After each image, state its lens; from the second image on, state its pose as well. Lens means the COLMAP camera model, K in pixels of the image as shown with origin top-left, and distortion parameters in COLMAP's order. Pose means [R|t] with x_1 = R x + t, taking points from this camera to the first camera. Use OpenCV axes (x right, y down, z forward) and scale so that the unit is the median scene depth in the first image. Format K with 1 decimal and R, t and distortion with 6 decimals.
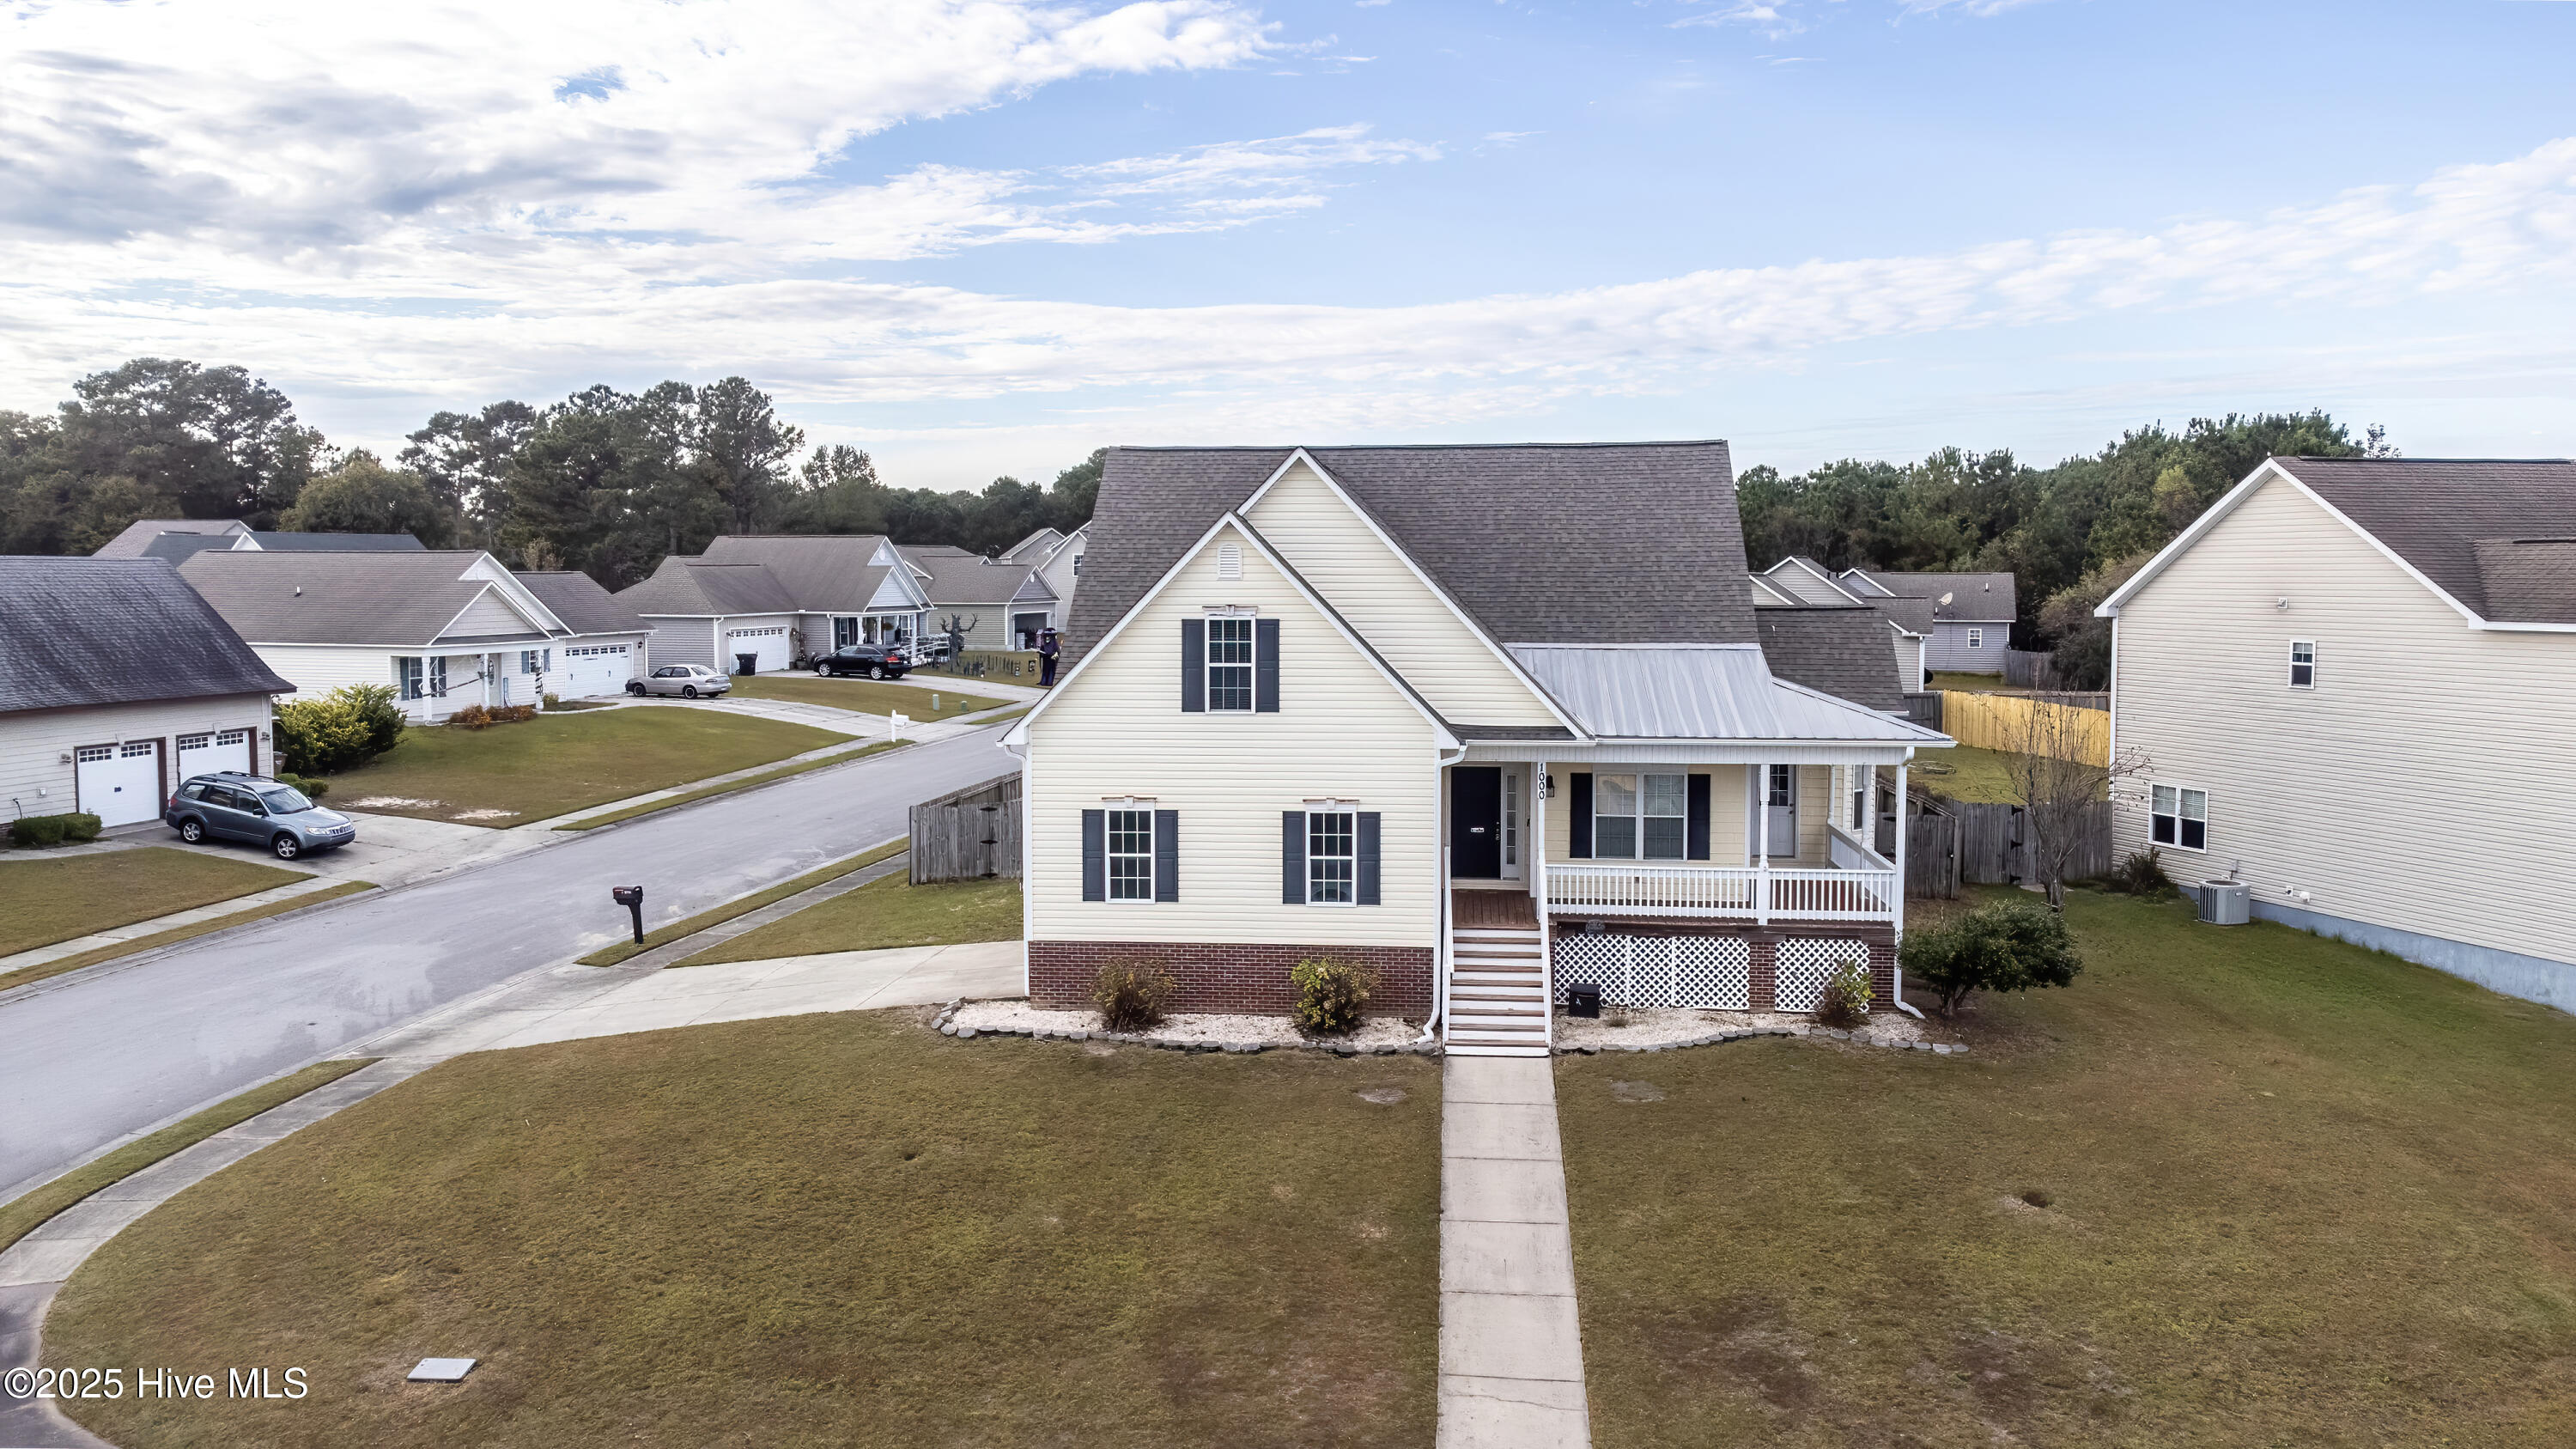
lens RADIAL K [[1919.3, 0, 1277.7], [0, 1919.3, 708.7], [0, 0, 1]] dist [0.032318, 0.021981]
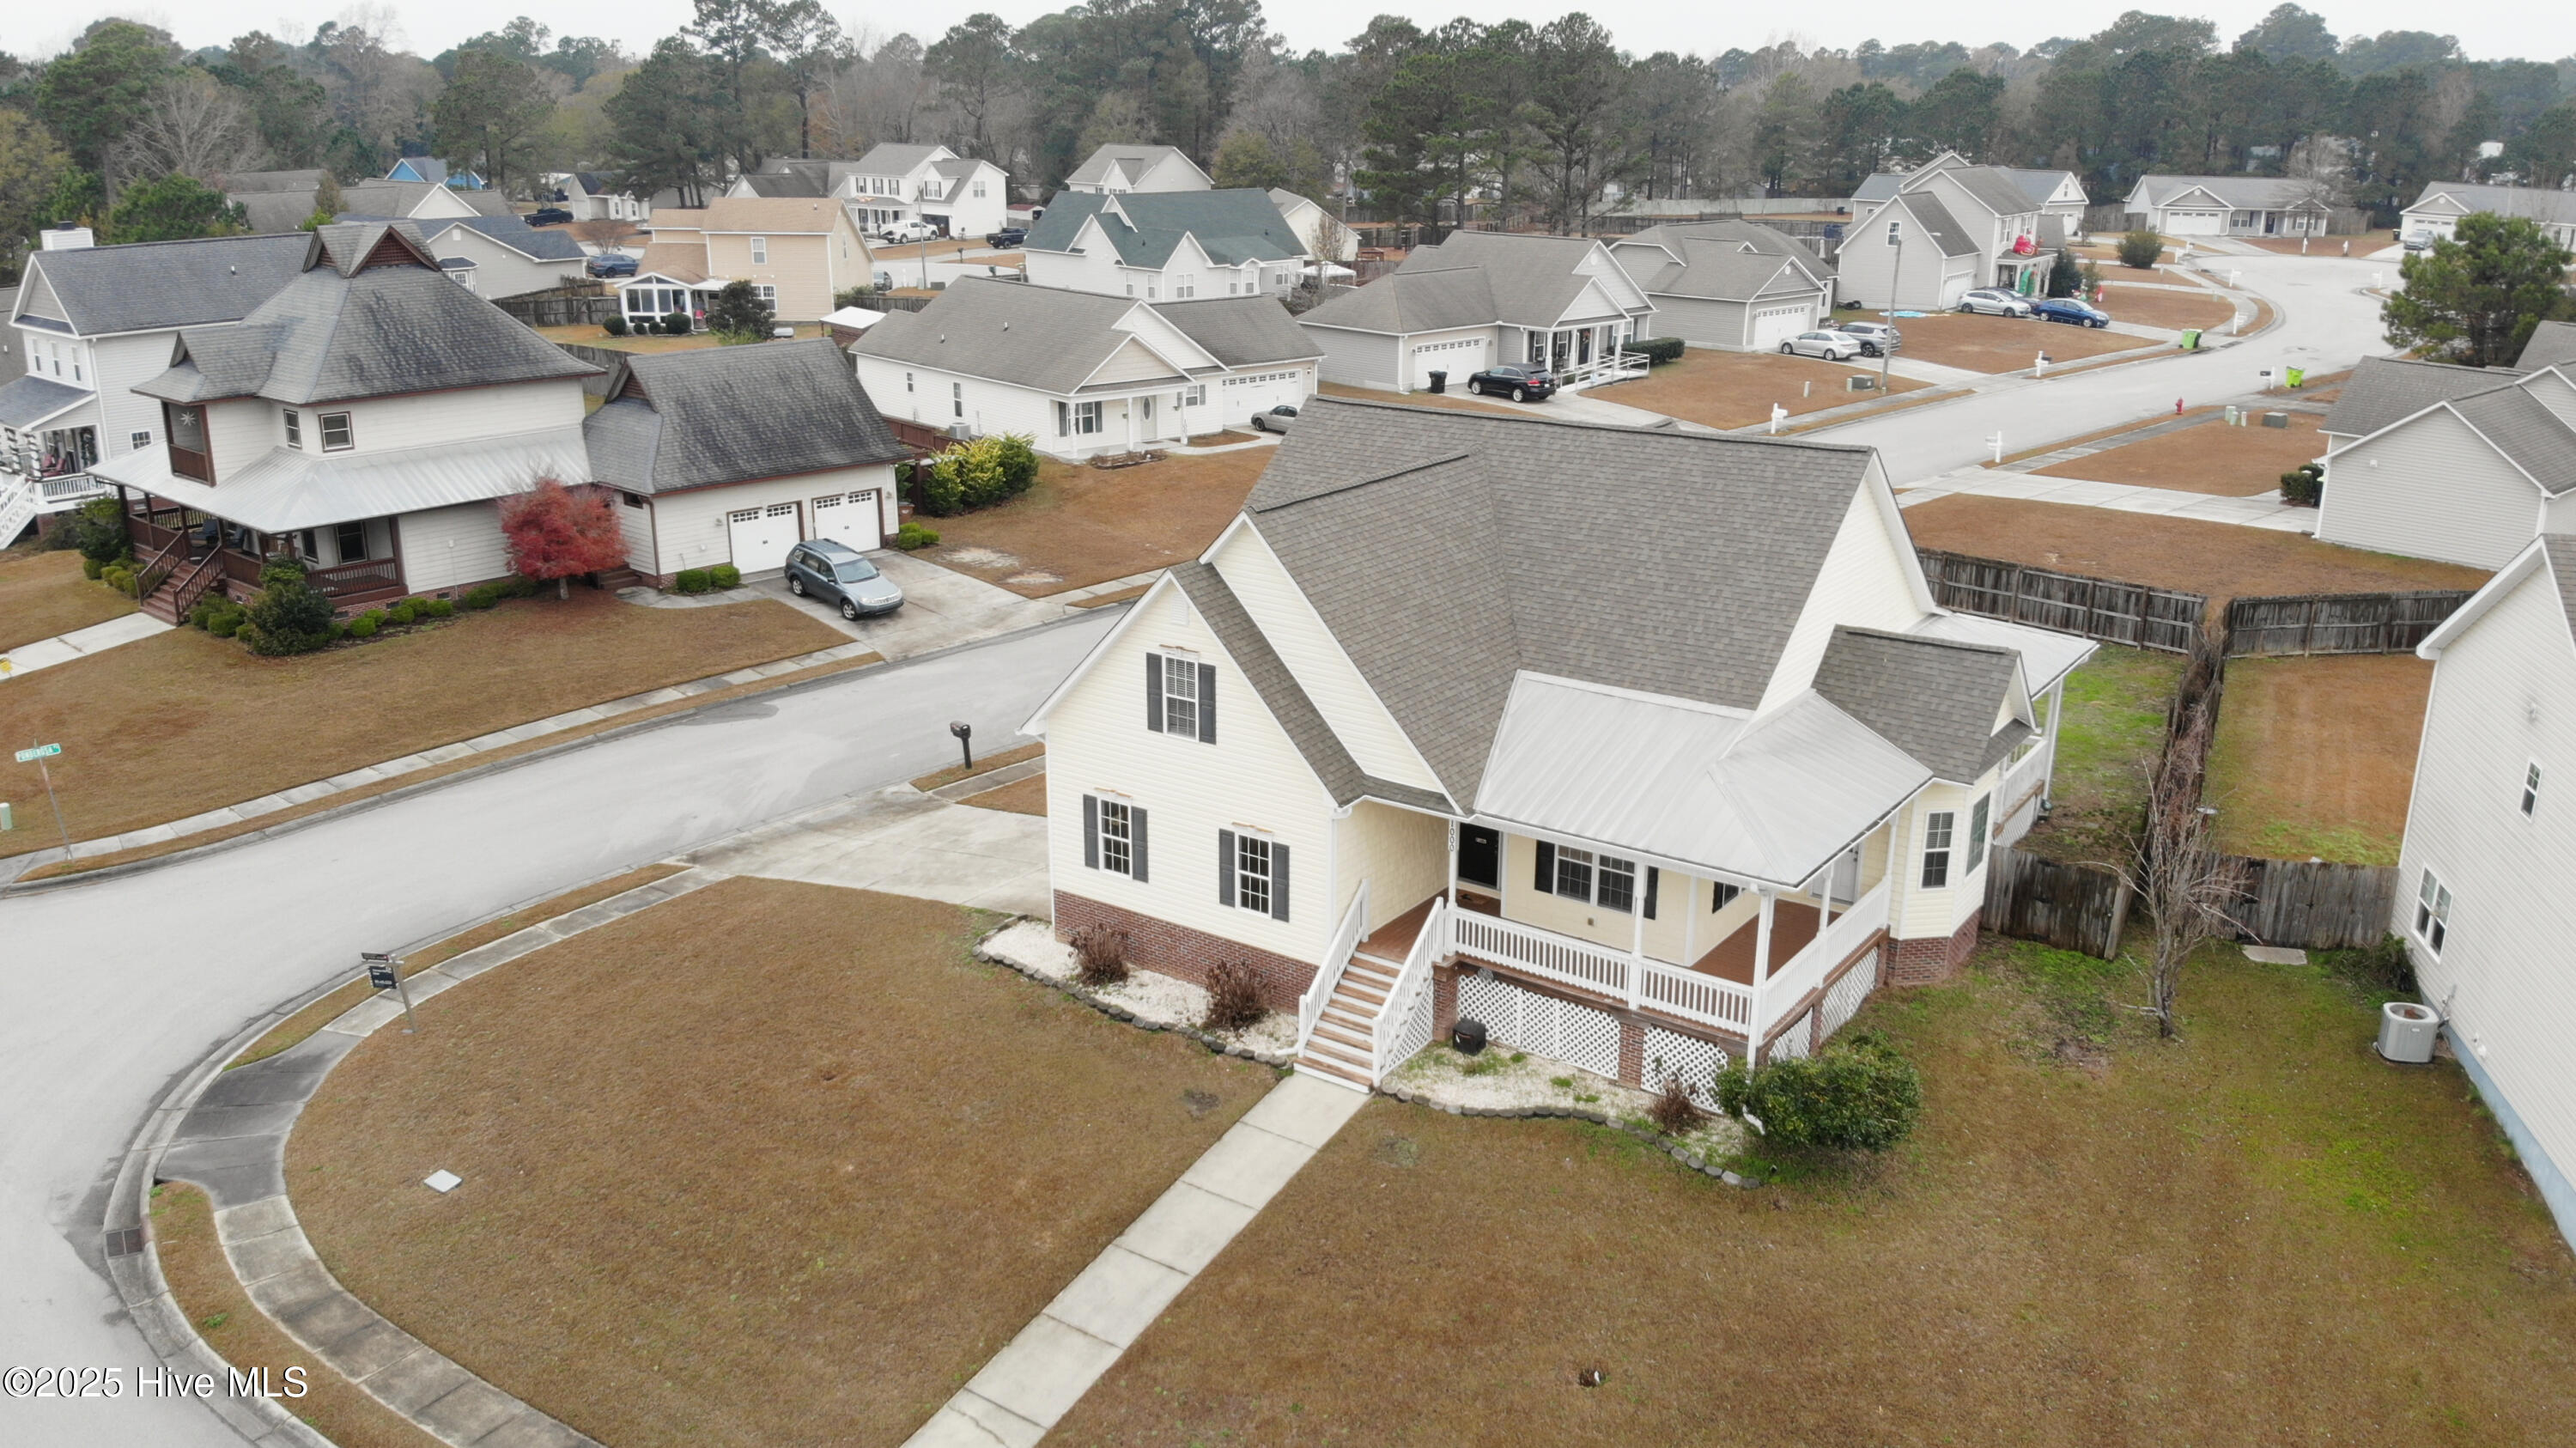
lens RADIAL K [[2001.3, 0, 1313.2], [0, 2001.3, 732.6], [0, 0, 1]] dist [0.060573, -0.158917]
pose [[0.871156, 0.155723, -0.465658, 0.585156], [-0.043301, 0.969045, 0.243057, -0.286609], [0.489093, -0.191577, 0.850933, 0.038495]]
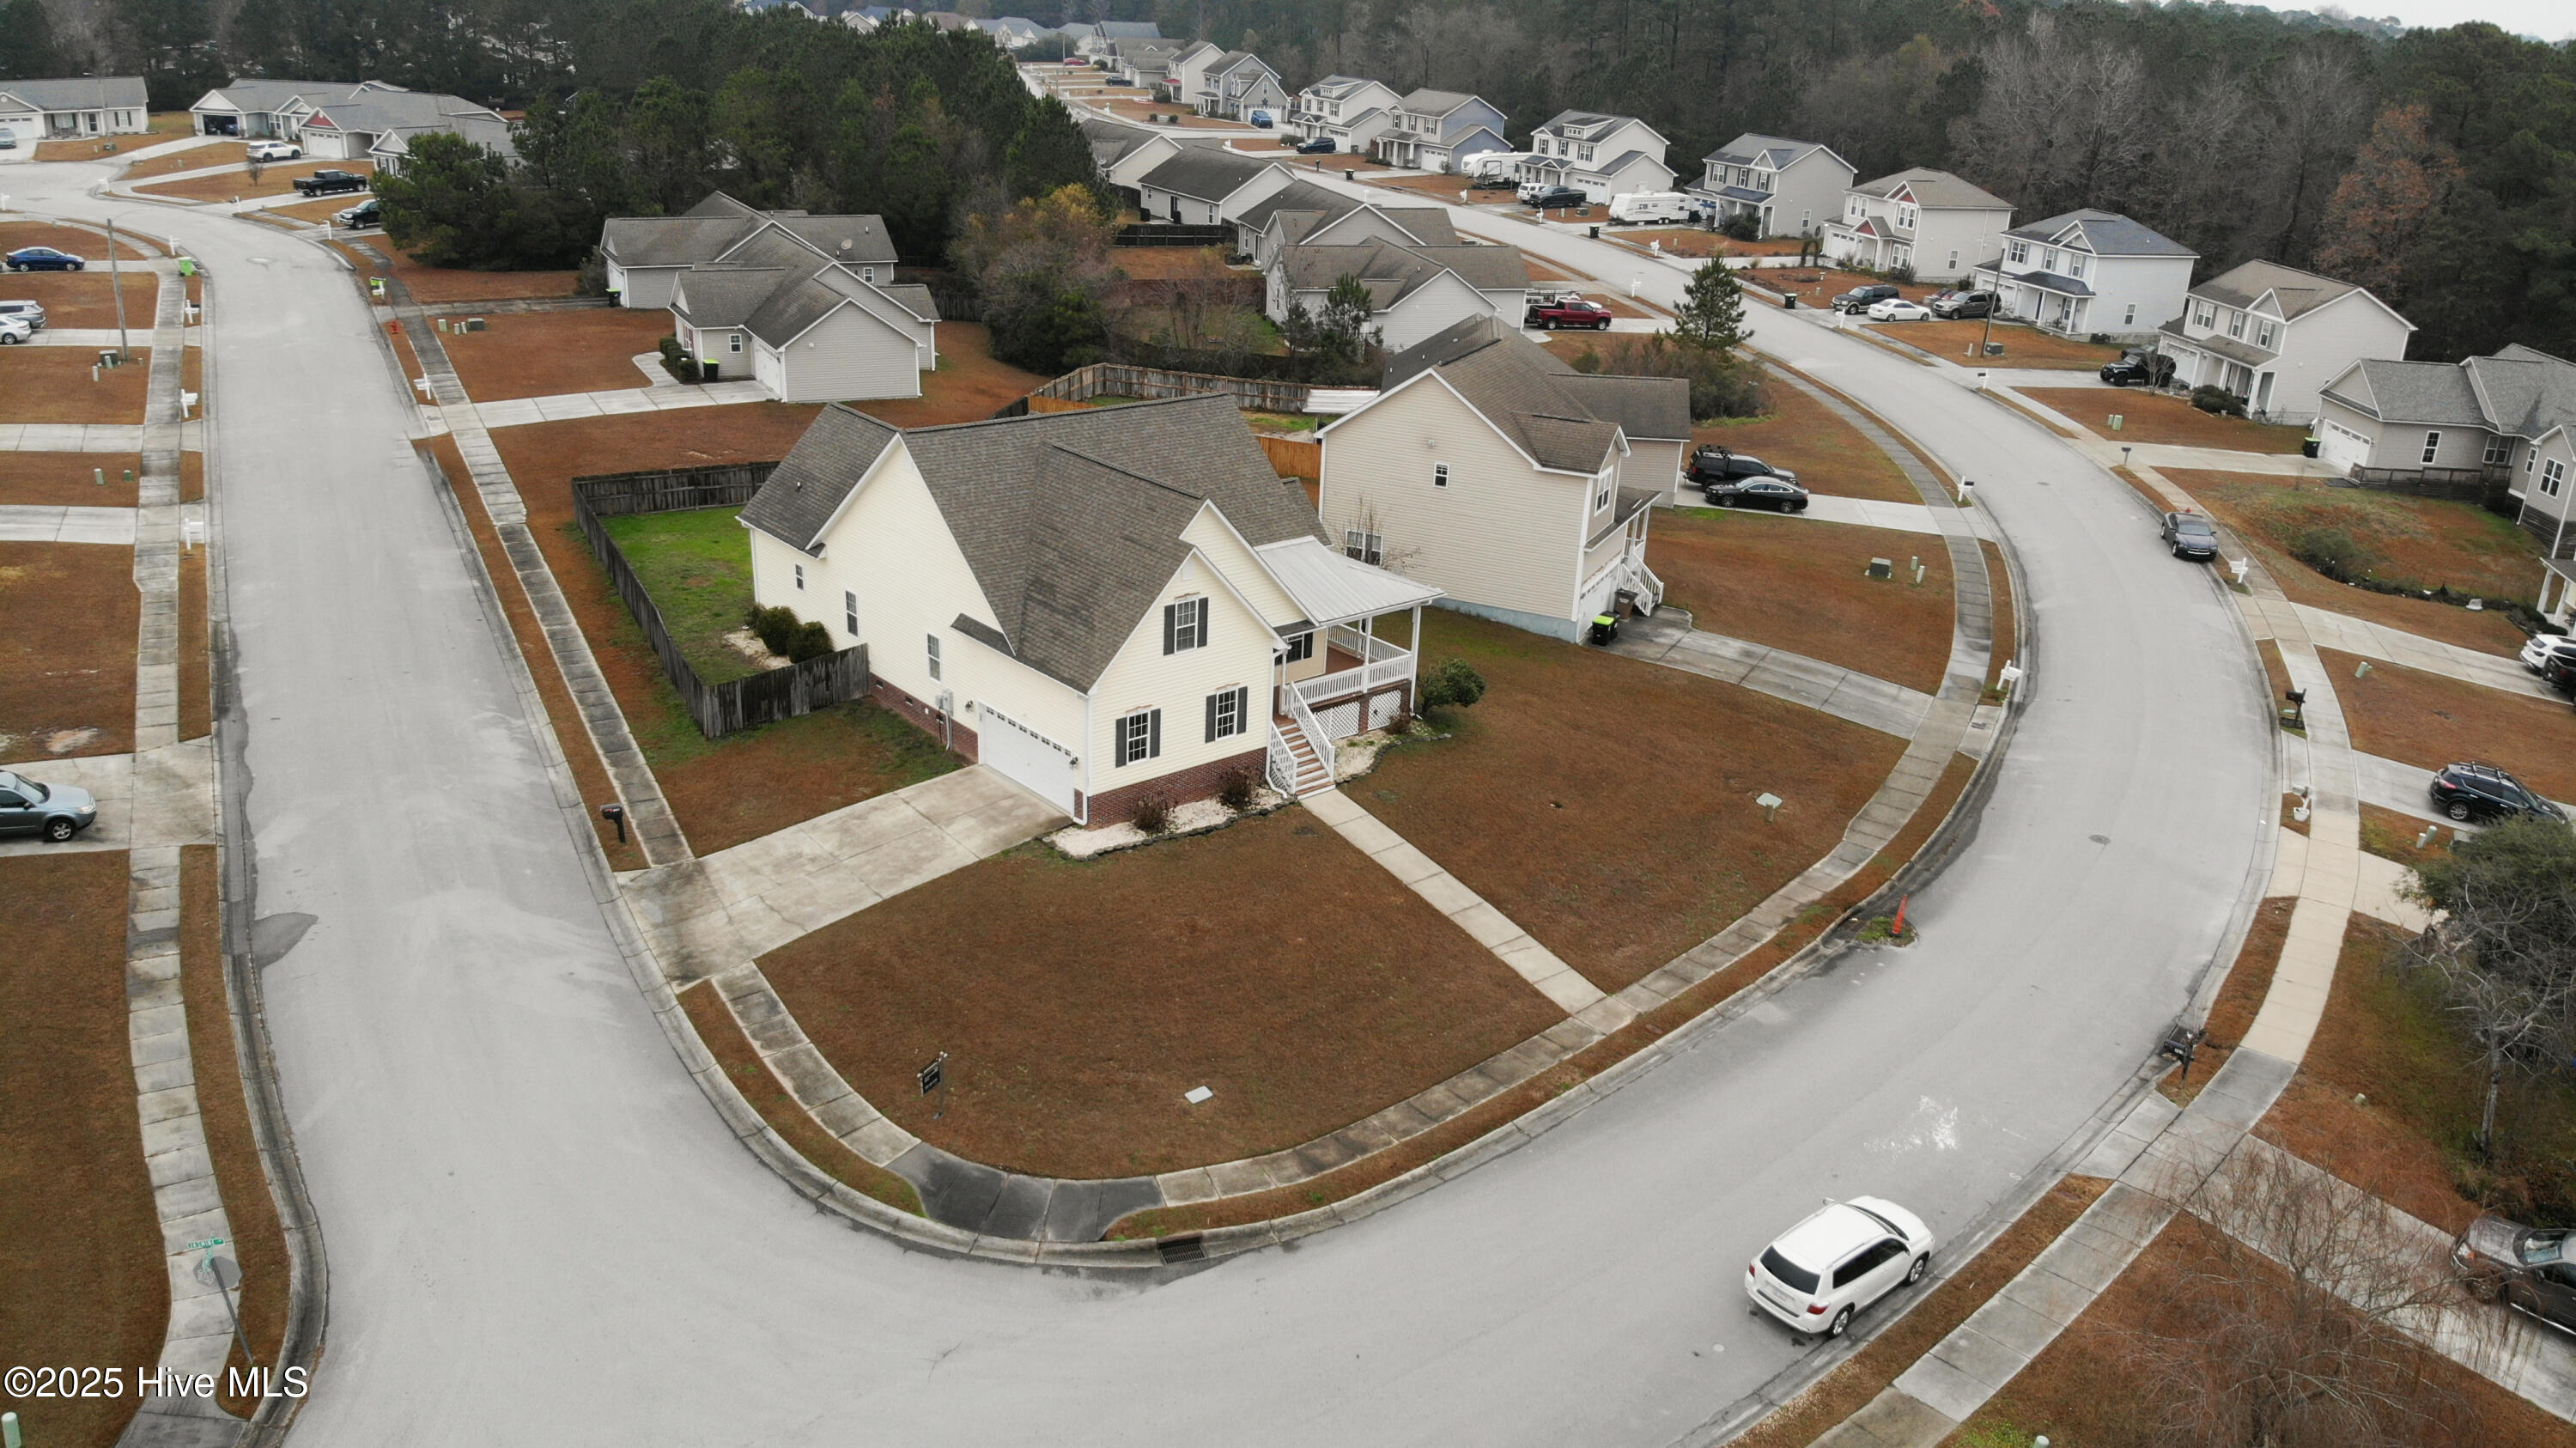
lens RADIAL K [[1893.5, 0, 1294.7], [0, 1893.5, 714.8], [0, 0, 1]] dist [0.077191, -0.190407]
pose [[0.695746, -0.232202, 0.679720, -1.152710], [0.007913, 0.948727, 0.315999, -0.490971], [-0.718244, -0.214476, 0.661910, -0.248189]]
